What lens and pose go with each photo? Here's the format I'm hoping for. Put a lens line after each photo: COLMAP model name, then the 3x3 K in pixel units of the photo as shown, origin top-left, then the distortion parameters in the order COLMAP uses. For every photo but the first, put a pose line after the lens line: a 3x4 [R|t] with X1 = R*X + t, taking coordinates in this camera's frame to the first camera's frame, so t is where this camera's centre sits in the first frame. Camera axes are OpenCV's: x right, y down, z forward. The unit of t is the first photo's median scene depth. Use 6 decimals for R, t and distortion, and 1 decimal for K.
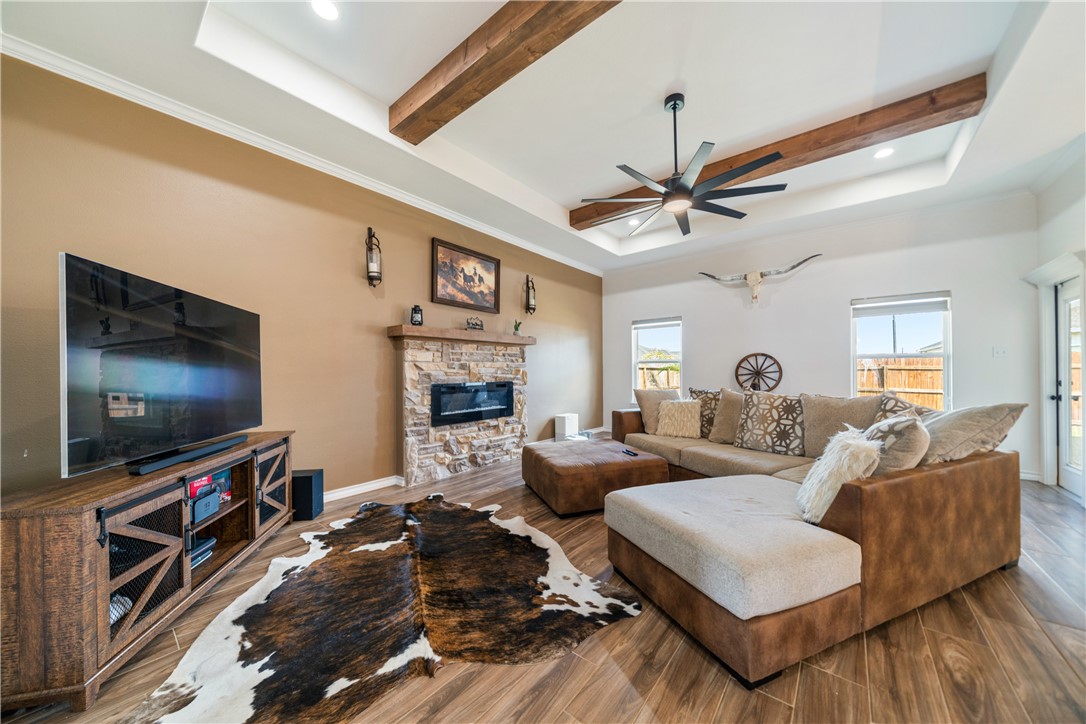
lens RADIAL K [[371.9, 0, 542.5], [0, 371.9, 370.4], [0, 0, 1]] dist [0.000907, -0.000121]
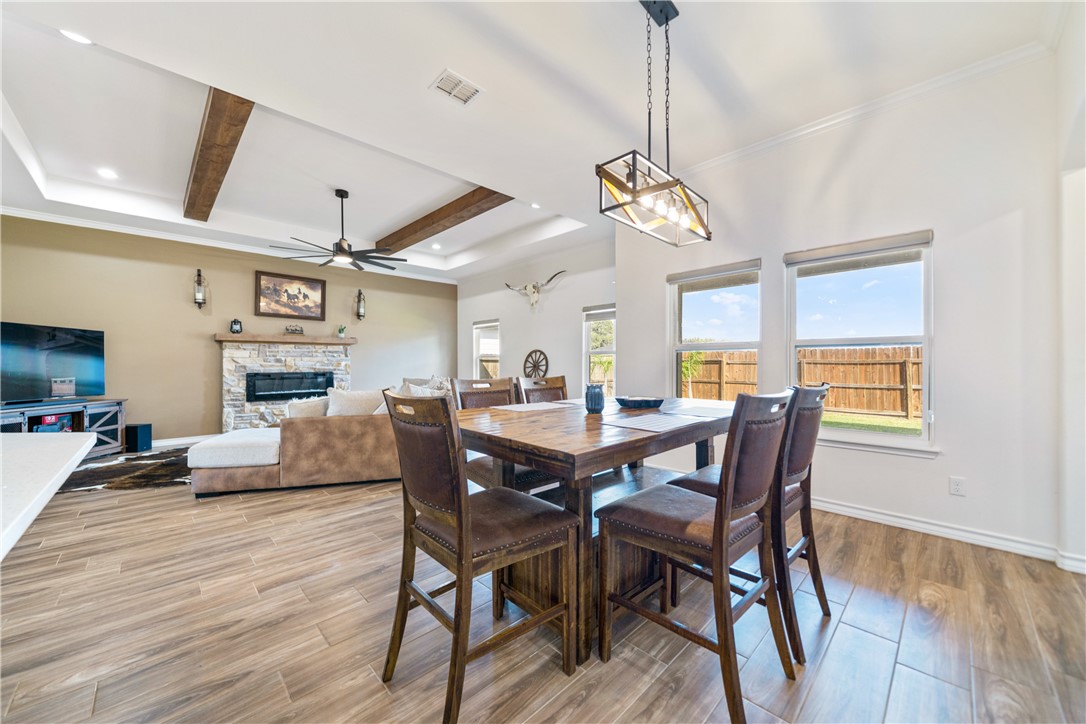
lens RADIAL K [[411.4, 0, 540.6], [0, 411.4, 361.3], [0, 0, 1]] dist [0.008364, -0.000276]
pose [[0.991711, 0.002650, -0.128461, 0.925844], [-0.002950, 0.999993, -0.002145, -0.007144], [0.128455, 0.002506, 0.991712, -0.406918]]
